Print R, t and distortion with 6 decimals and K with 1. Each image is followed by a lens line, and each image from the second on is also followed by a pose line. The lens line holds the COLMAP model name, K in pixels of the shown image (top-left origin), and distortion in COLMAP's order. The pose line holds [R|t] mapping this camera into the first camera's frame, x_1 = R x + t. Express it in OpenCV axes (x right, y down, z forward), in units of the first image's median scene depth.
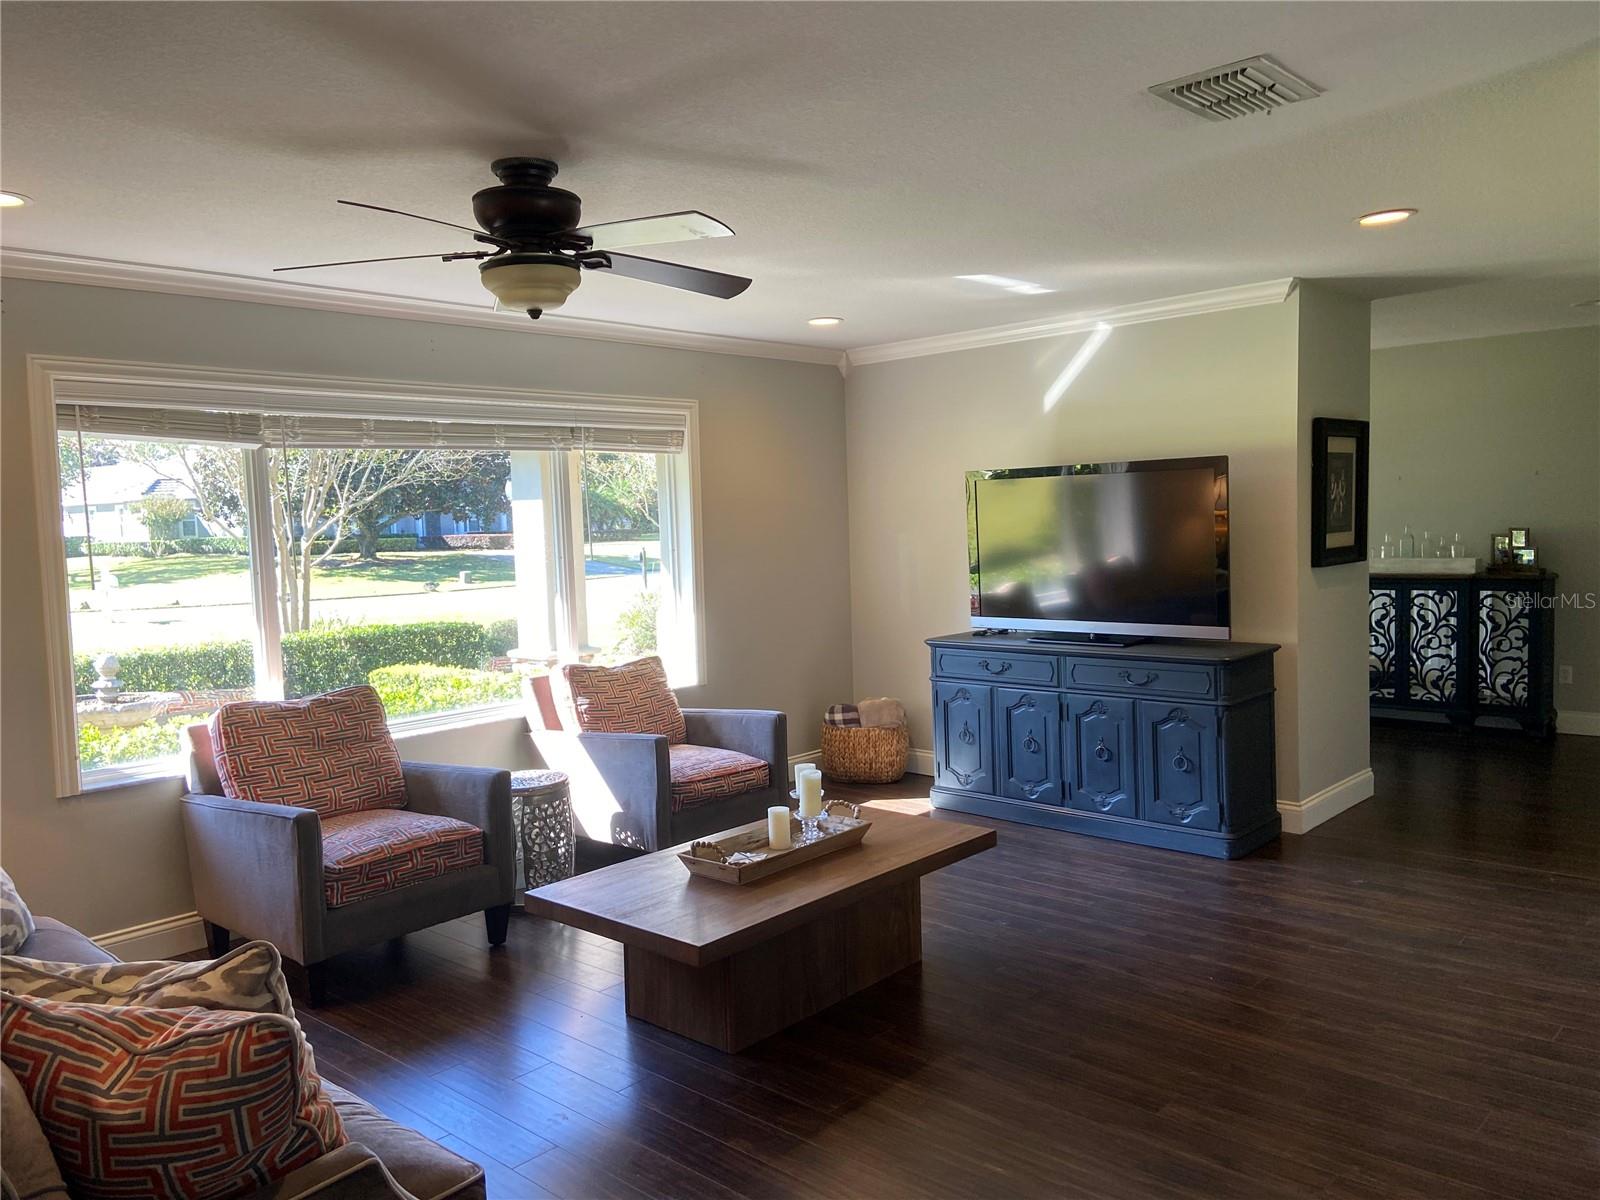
lens RADIAL K [[1171.7, 0, 800.0], [0, 1171.7, 600.0], [0, 0, 1]] dist [0.115249, -0.185439]
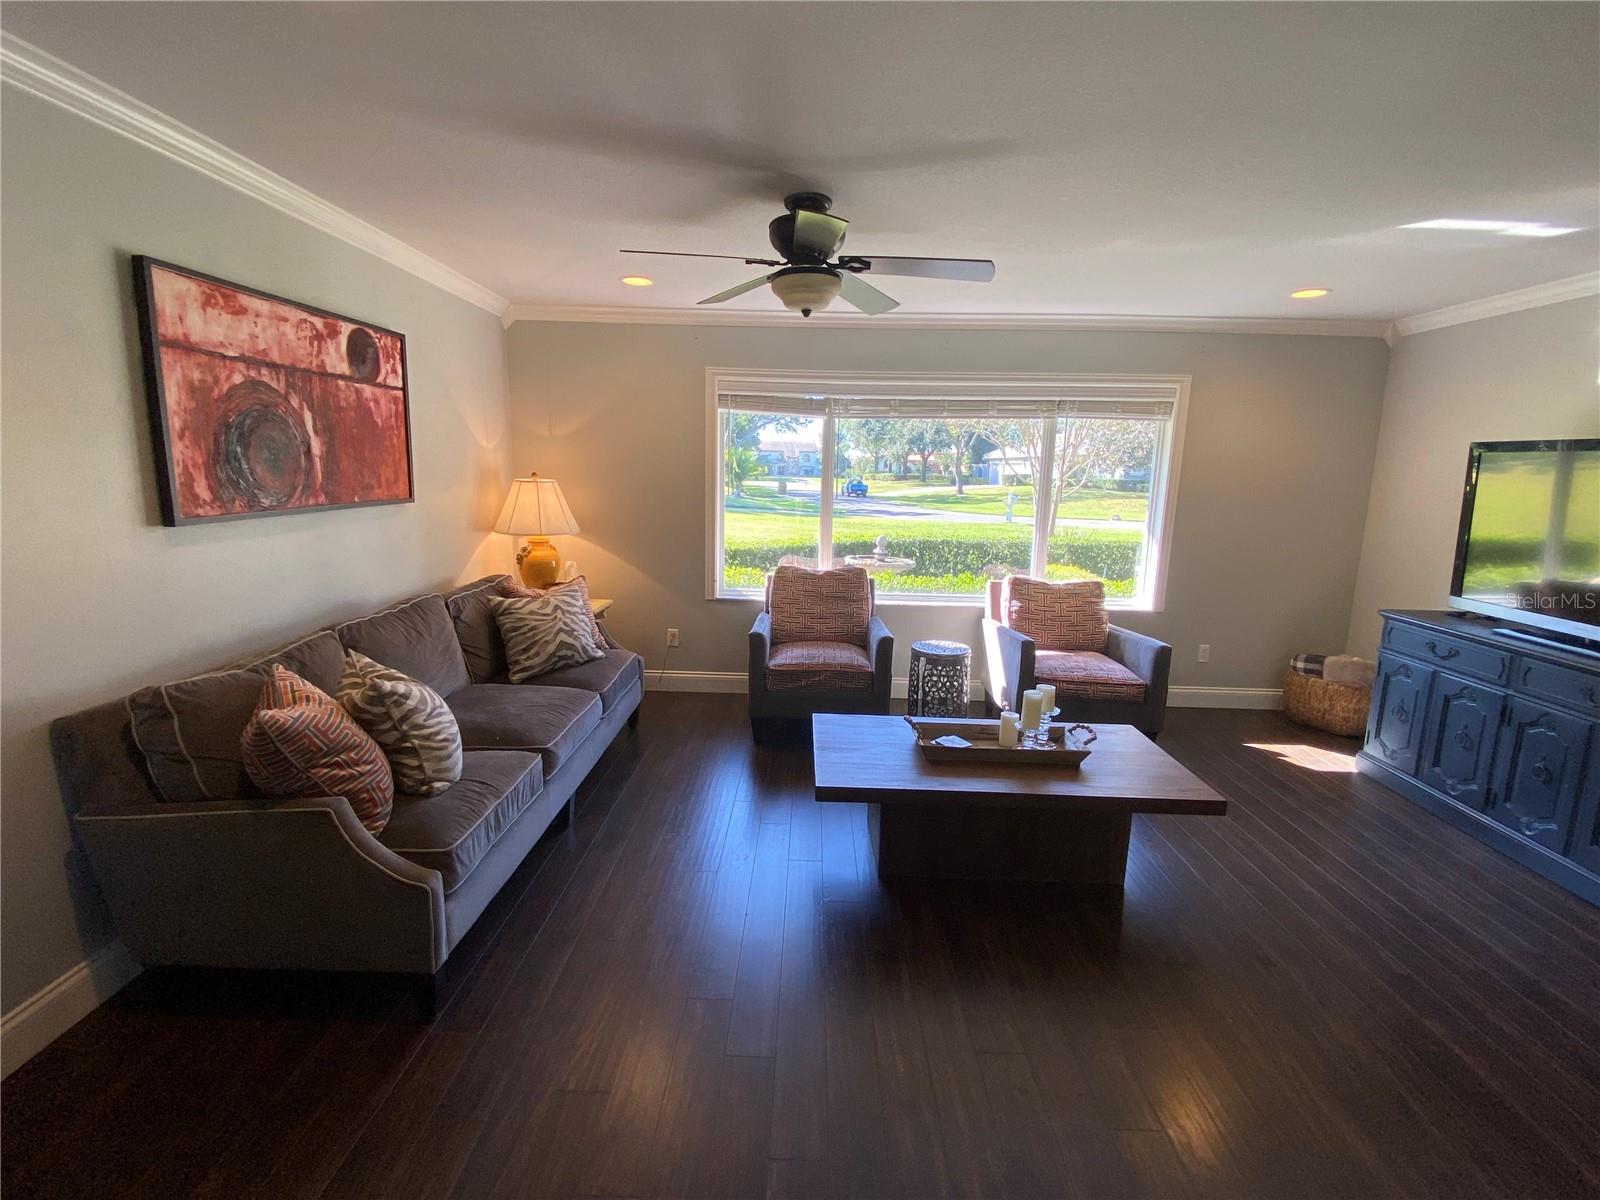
lens RADIAL K [[717.4, 0, 800.0], [0, 717.4, 600.0], [0, 0, 1]] dist [0.000622, -0.018112]
pose [[0.647191, 0.180218, -0.740720, 0.254489], [-0.096536, 0.983207, 0.154869, -0.022543], [0.756191, -0.028724, 0.653720, 0.243815]]
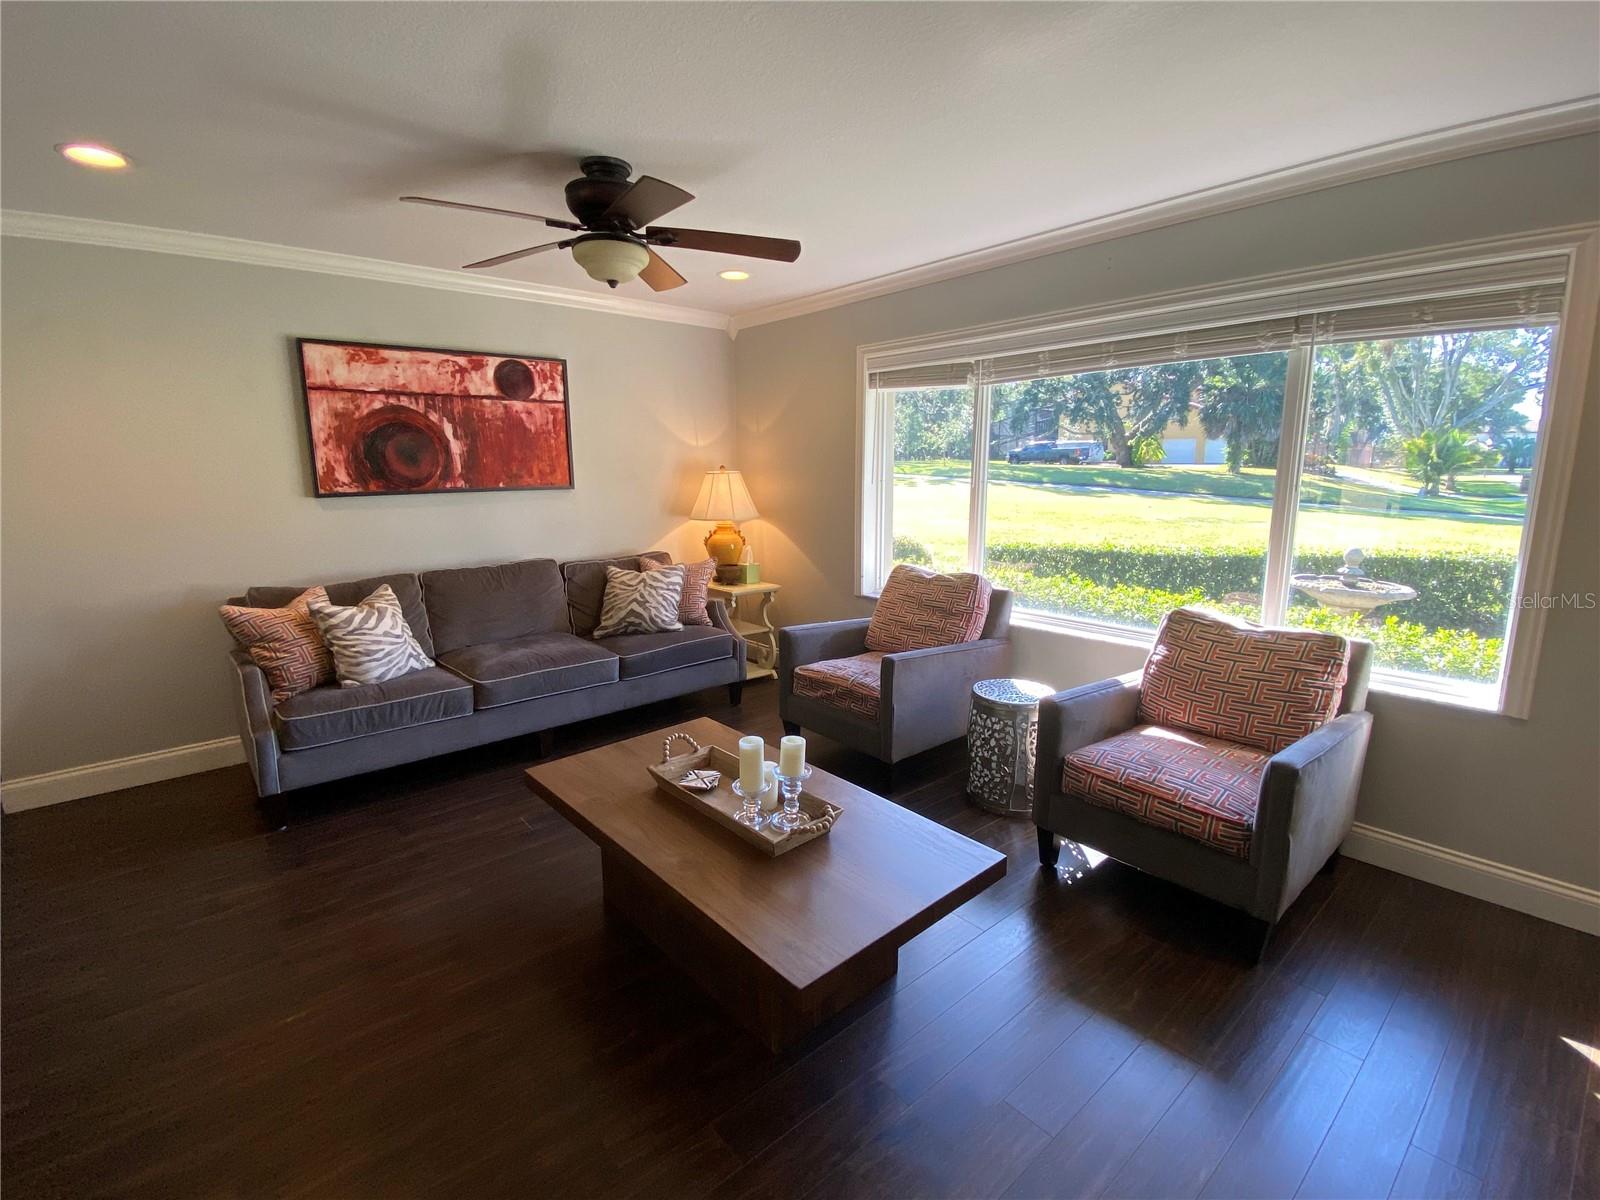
lens RADIAL K [[715.5, 0, 805.7], [0, 715.5, 593.9], [0, 0, 1]] dist [0.065616, -0.069642]
pose [[-0.135265, 0.206053, -0.969147, 0.335919], [-0.058996, 0.974726, 0.215473, -0.051397], [0.989051, 0.086322, -0.119691, 0.748249]]
